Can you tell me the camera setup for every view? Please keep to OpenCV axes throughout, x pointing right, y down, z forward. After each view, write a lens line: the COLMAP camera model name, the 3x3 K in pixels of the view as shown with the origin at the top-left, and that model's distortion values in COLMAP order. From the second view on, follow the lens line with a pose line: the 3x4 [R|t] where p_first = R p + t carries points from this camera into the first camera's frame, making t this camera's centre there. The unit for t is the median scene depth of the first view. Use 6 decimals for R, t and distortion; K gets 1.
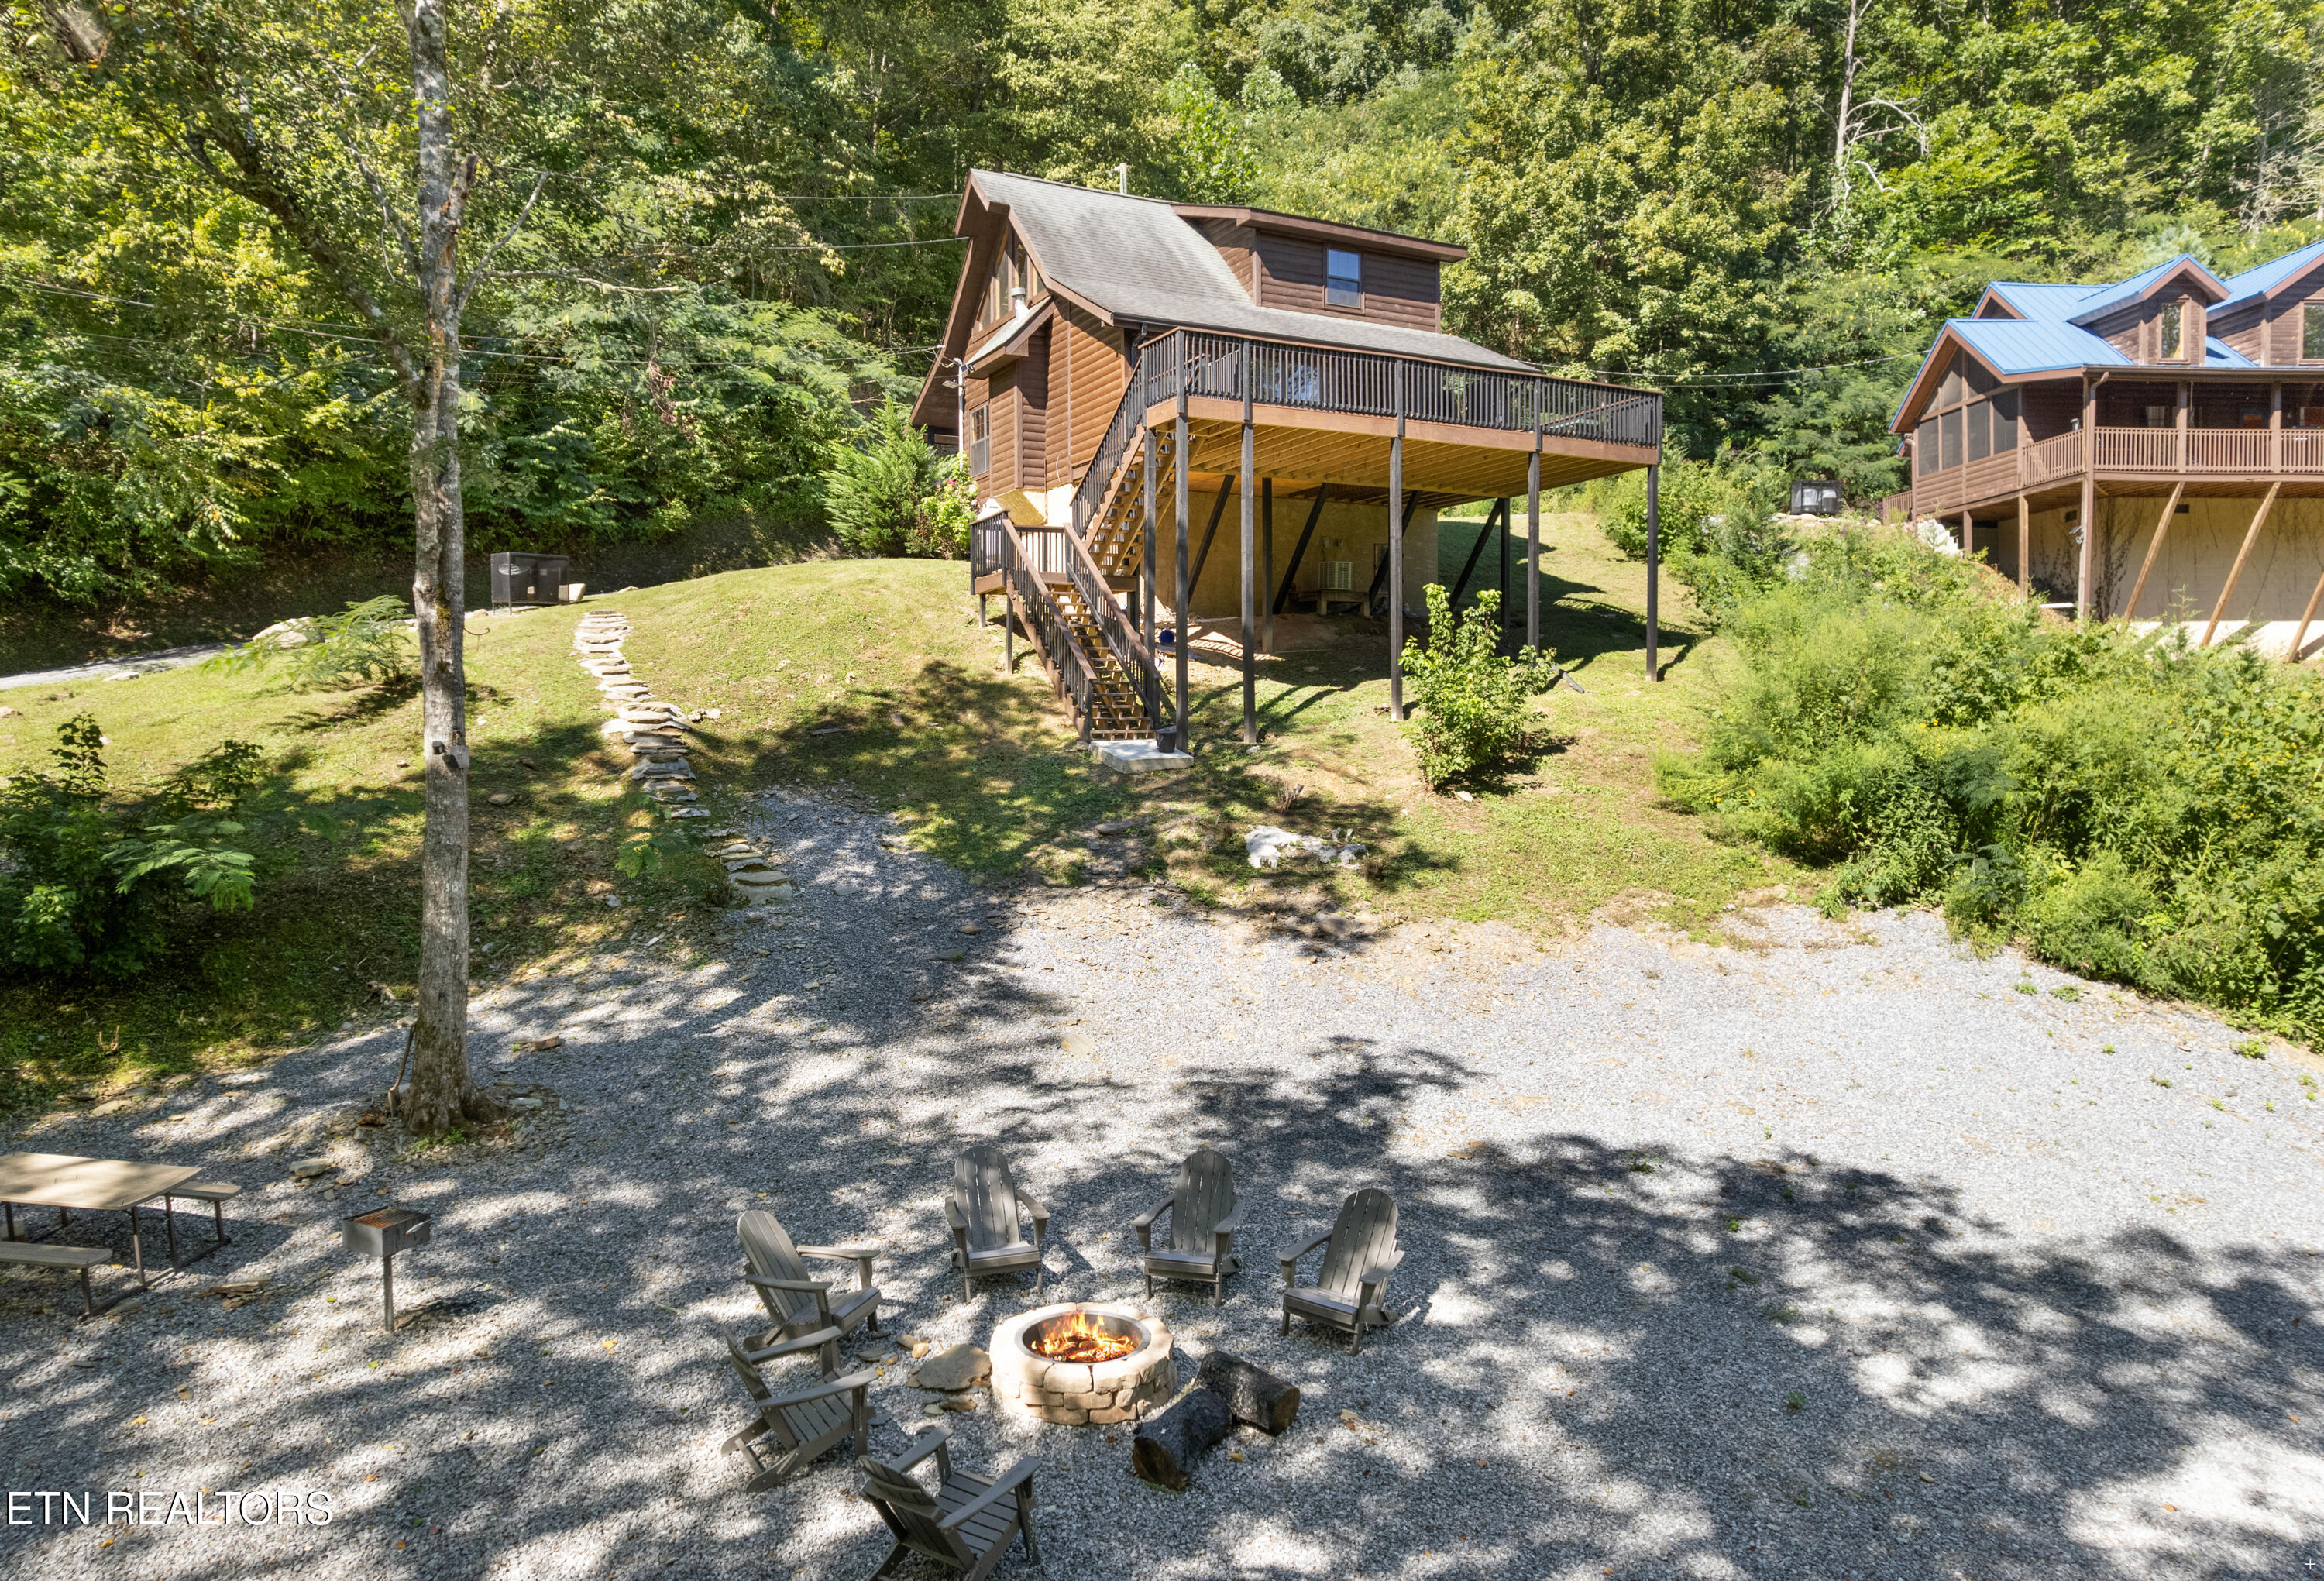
lens RADIAL K [[1570.0, 0, 1154.7], [0, 1570.0, 775.2], [0, 0, 1]] dist [-0.029940, 0.002990]
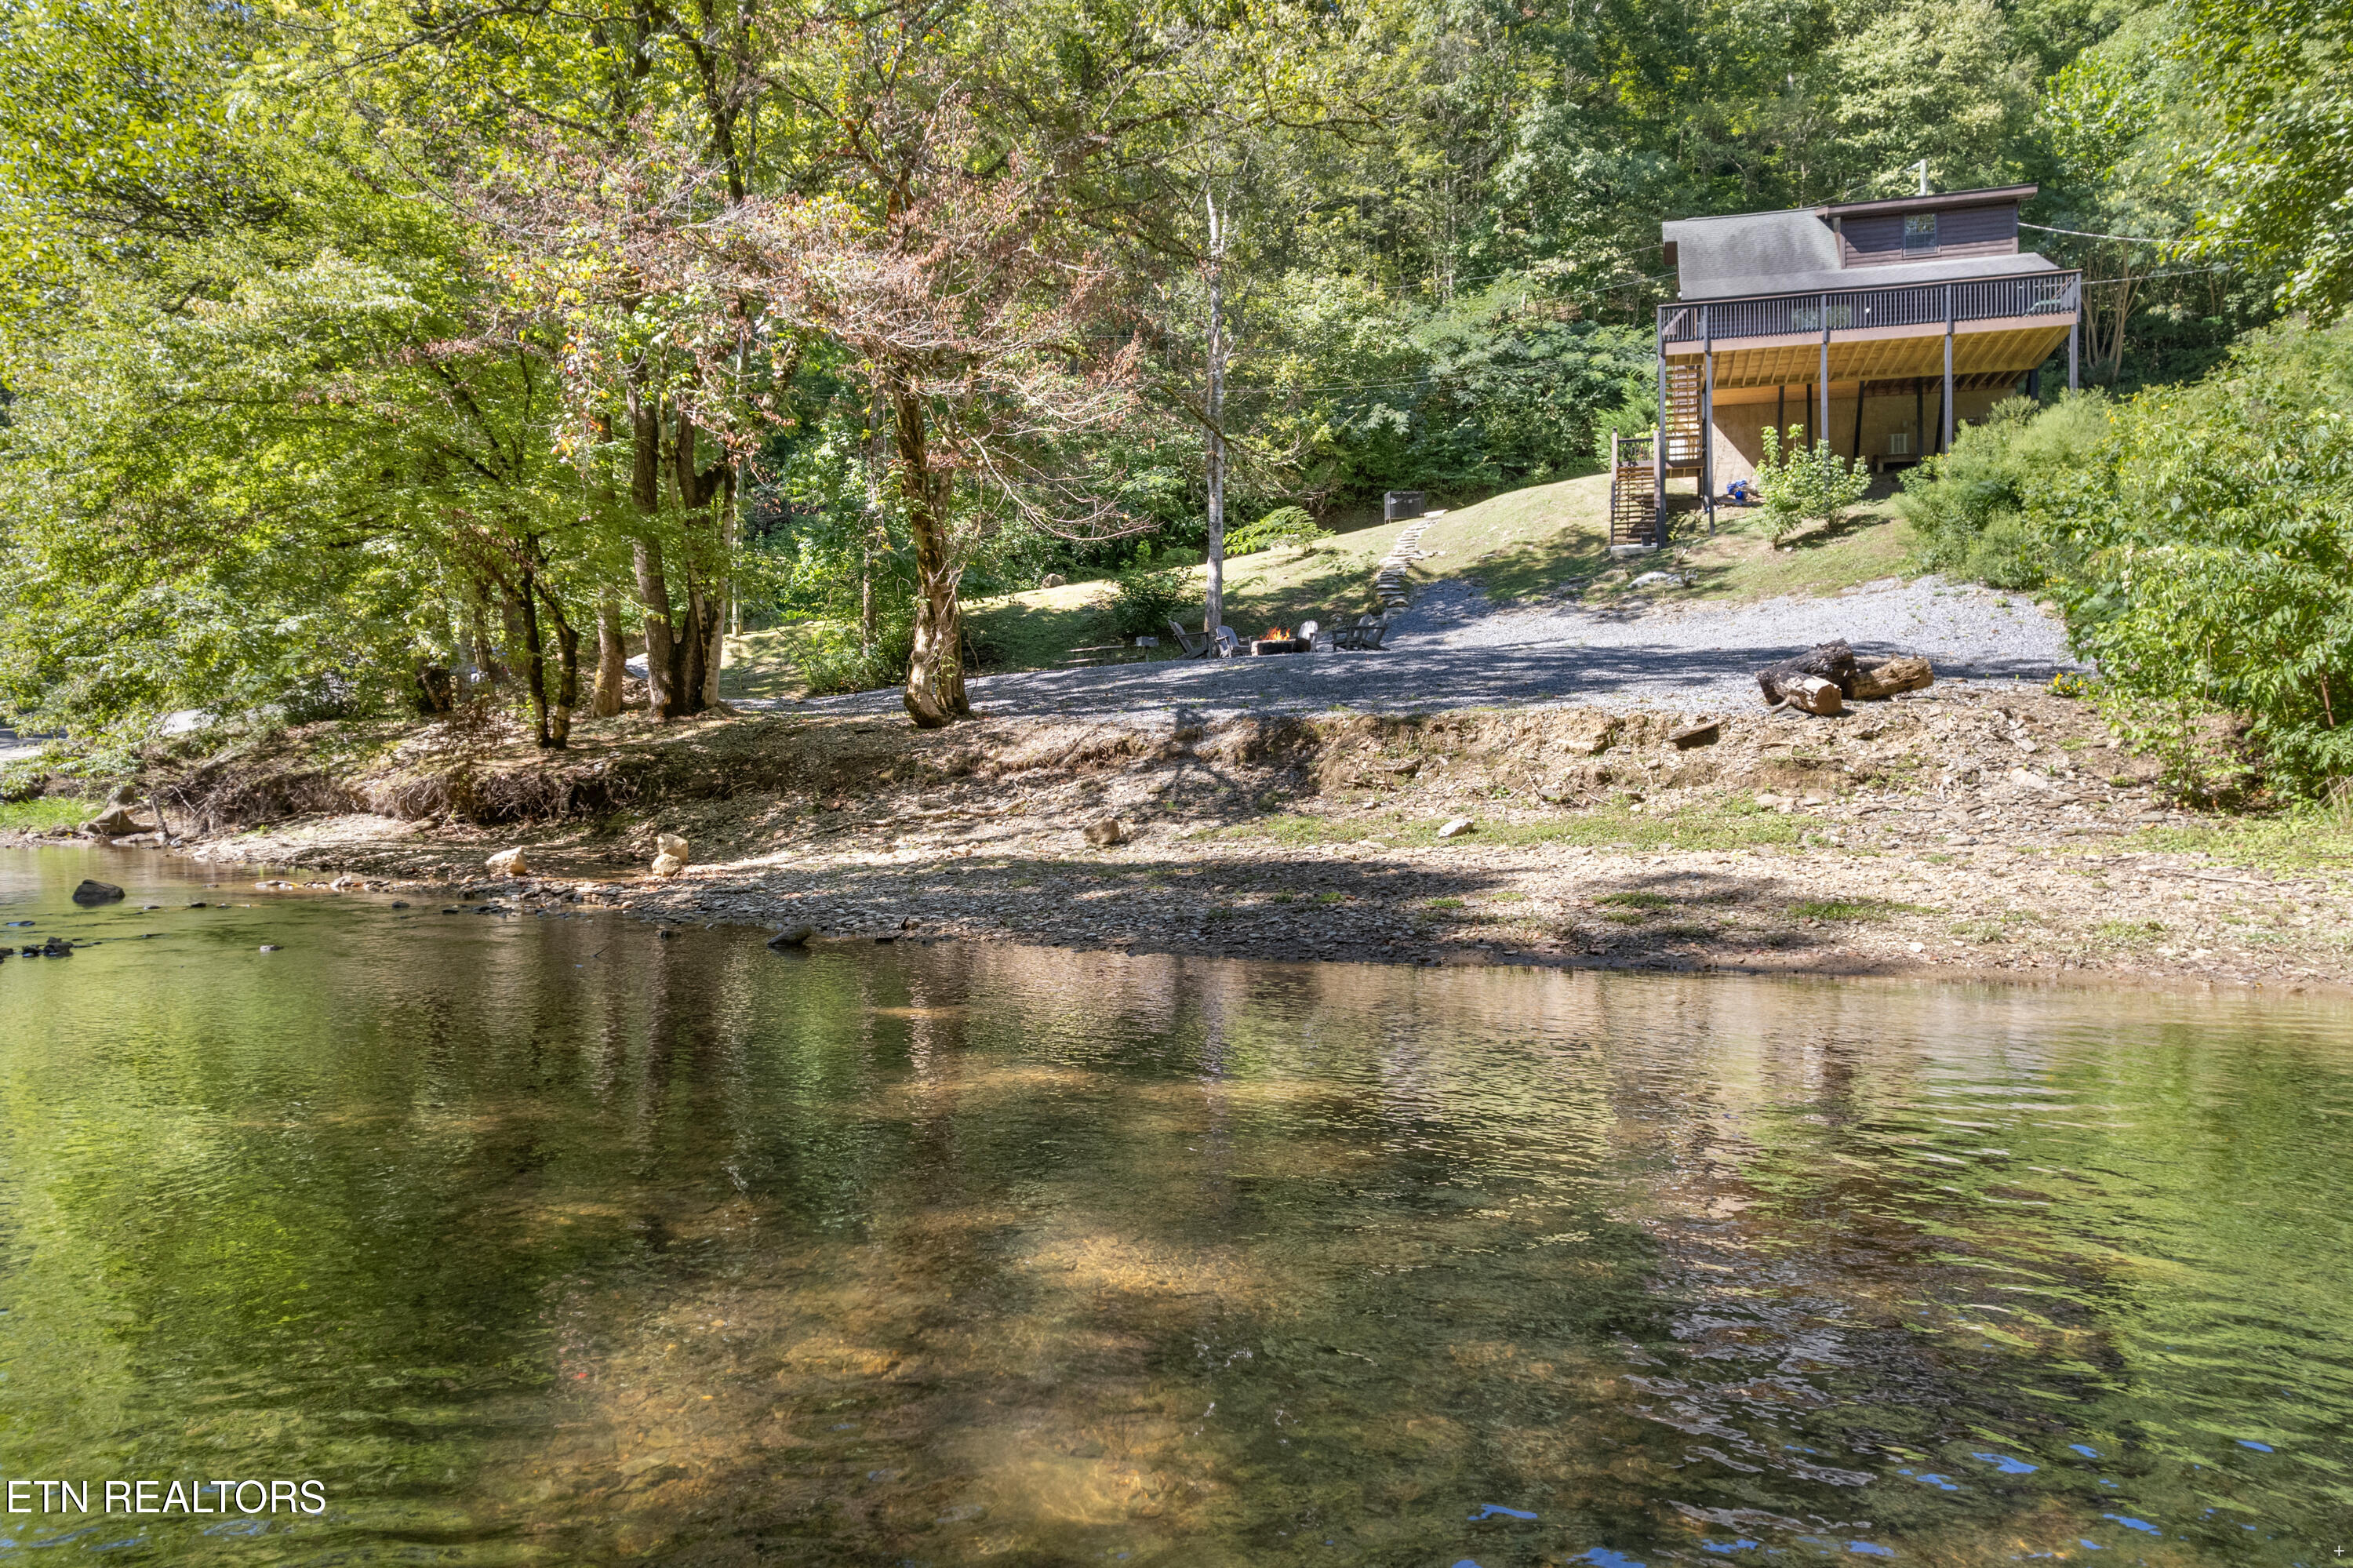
lens RADIAL K [[1548.1, 0, 1169.3], [0, 1548.1, 775.0], [0, 0, 1]] dist [-0.040421, 0.016578]
pose [[0.719675, -0.001248, -0.694310, 0.366217], [-0.012680, 0.999808, -0.014941, 0.123269], [0.694195, 0.019557, 0.719521, -0.279353]]
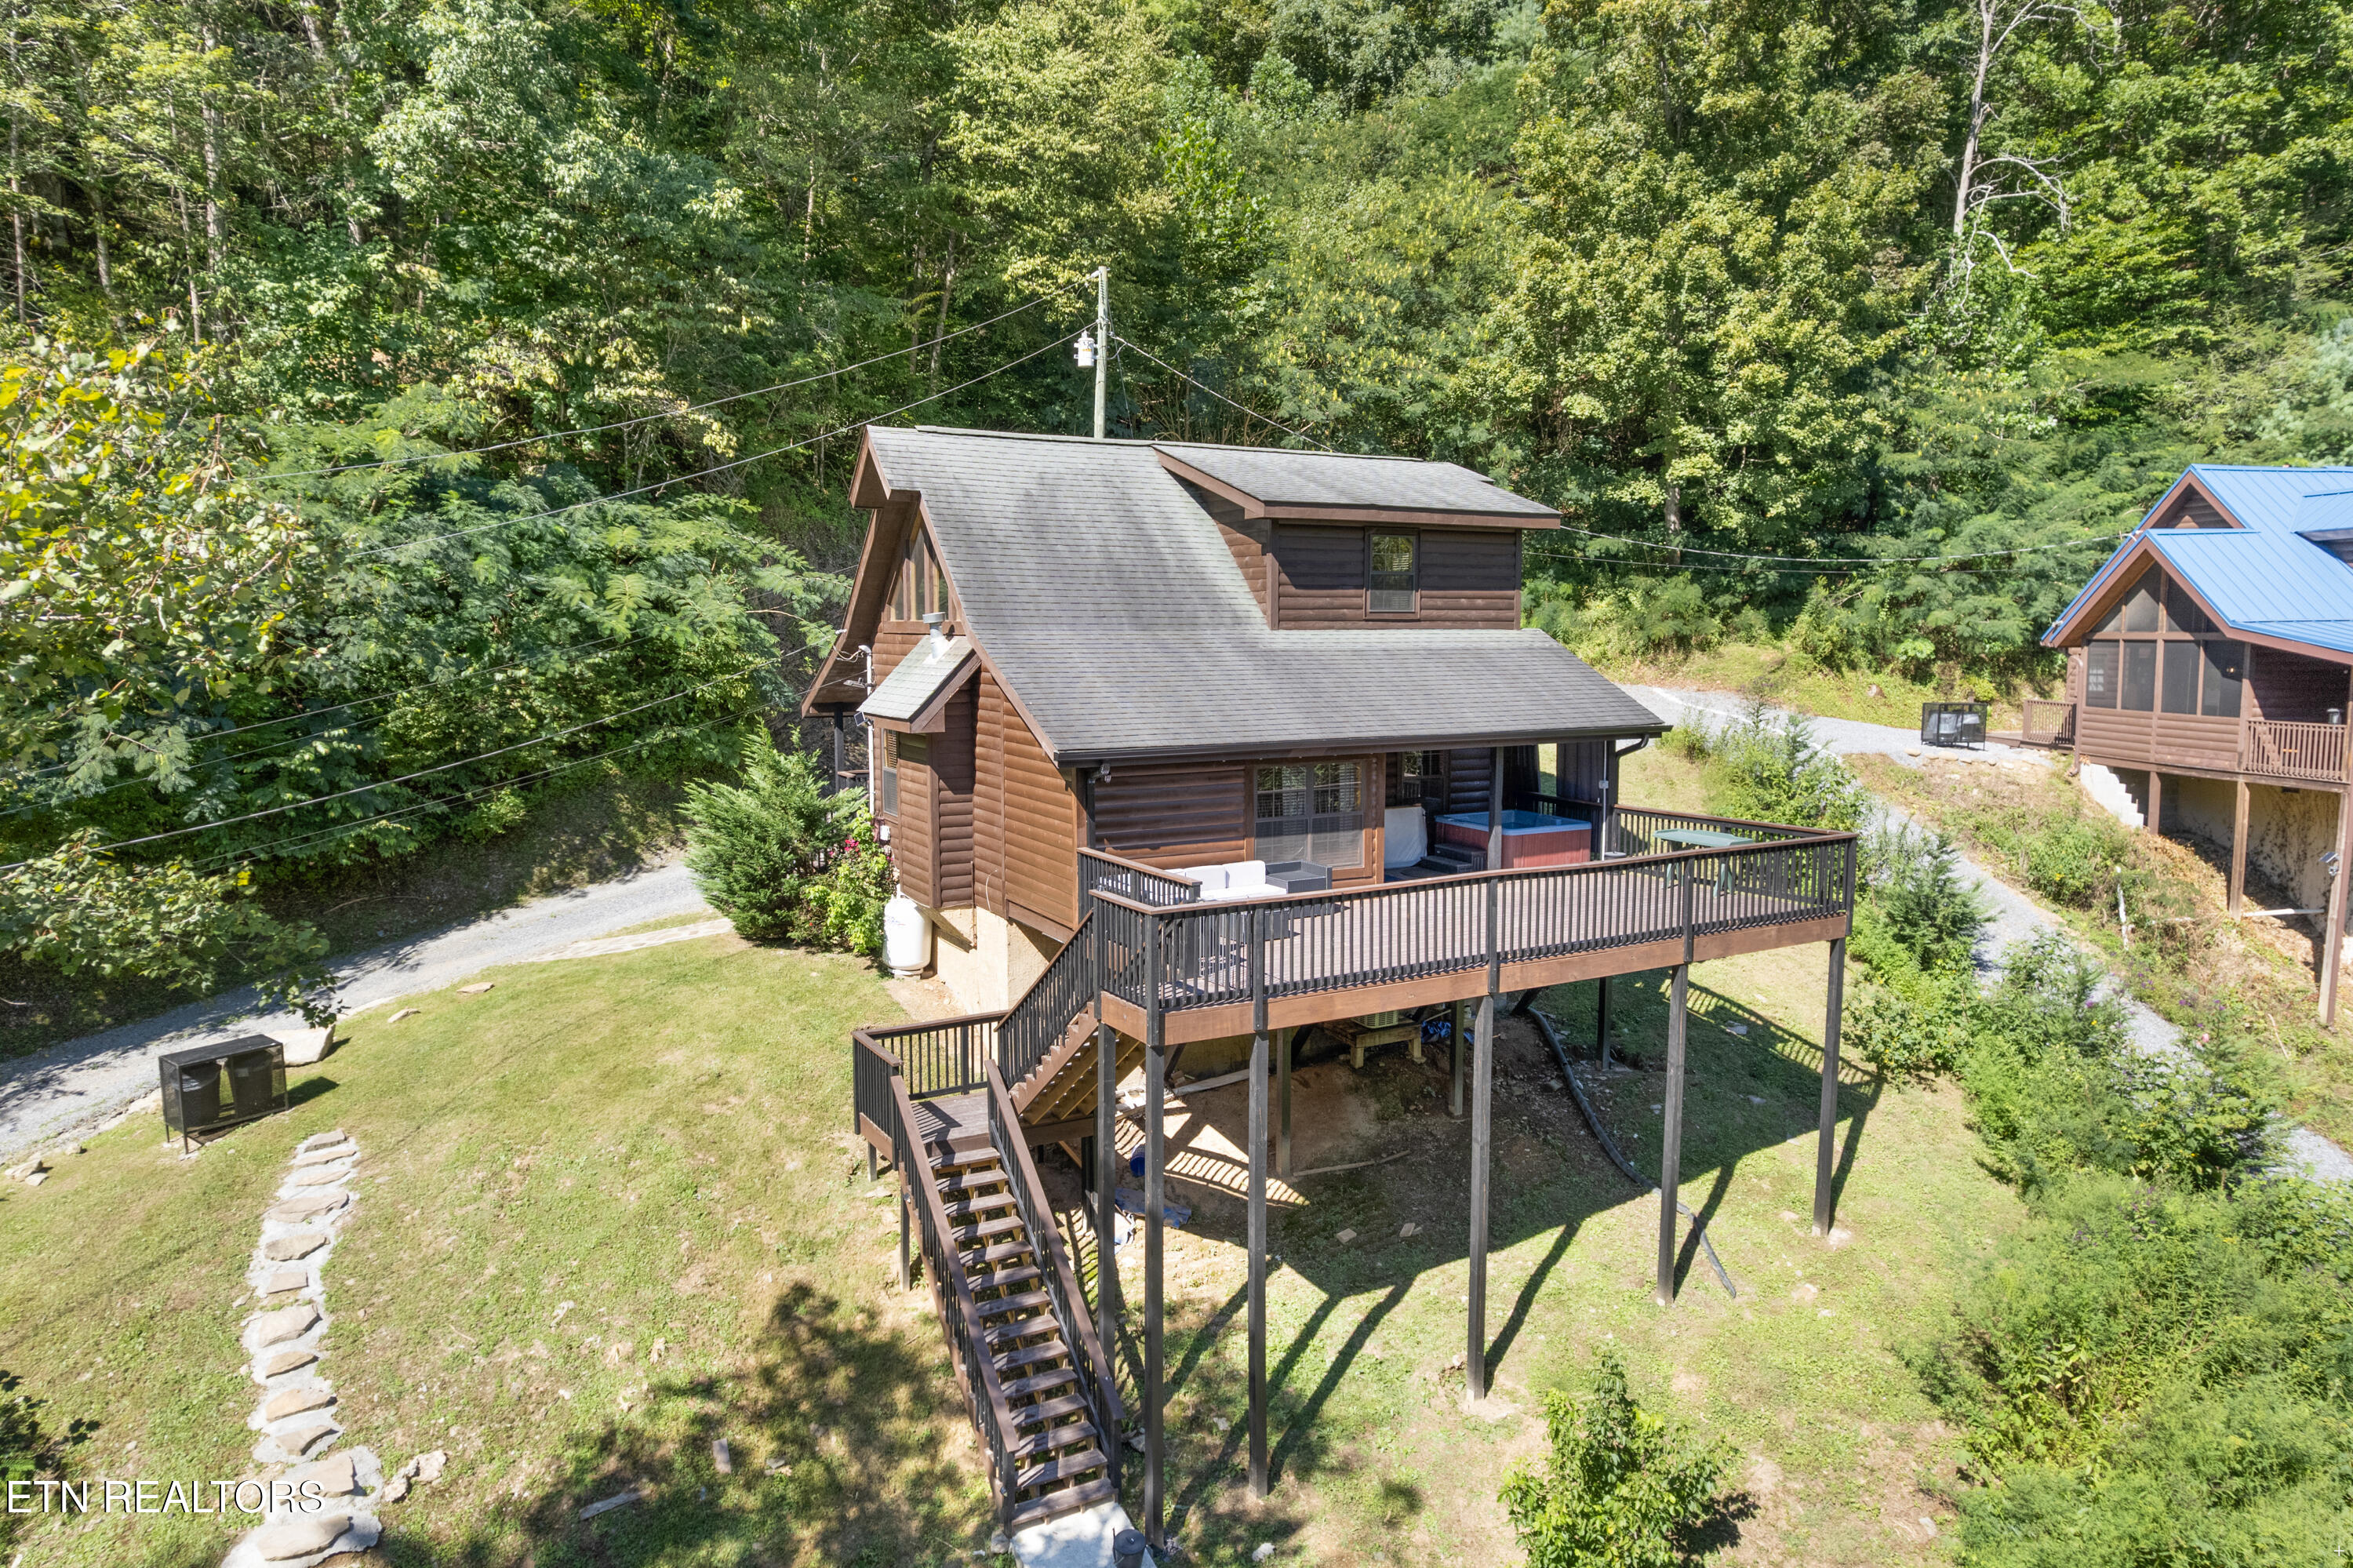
lens RADIAL K [[1548.1, 0, 1190.1], [0, 1548.1, 797.0], [0, 0, 1]] dist [-0.040421, 0.016578]
pose [[0.999767, 0.003137, 0.021358, 0.007980], [-0.004834, 0.996795, 0.079850, -0.168305], [-0.021039, -0.079935, 0.996578, 0.176591]]
